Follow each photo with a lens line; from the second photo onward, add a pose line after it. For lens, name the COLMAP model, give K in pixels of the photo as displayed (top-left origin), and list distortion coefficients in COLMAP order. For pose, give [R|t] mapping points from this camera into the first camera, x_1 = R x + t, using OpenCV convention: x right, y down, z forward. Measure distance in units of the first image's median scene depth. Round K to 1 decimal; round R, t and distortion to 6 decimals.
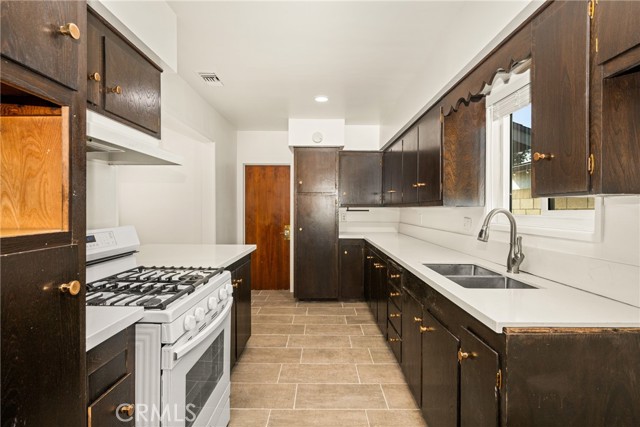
lens RADIAL K [[316.1, 0, 320.3], [0, 316.1, 209.8], [0, 0, 1]] dist [-0.000013, -0.000040]
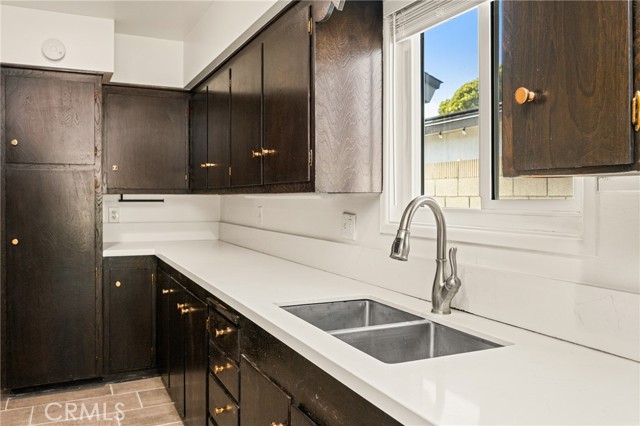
lens RADIAL K [[512.6, 0, 318.1], [0, 512.6, 199.2], [0, 0, 1]] dist [-0.007718, -0.004228]
pose [[0.898128, -0.005913, 0.439694, 0.016063], [0.004781, 0.999982, 0.003680, -0.003737], [-0.439708, -0.001203, 0.898140, 0.223276]]
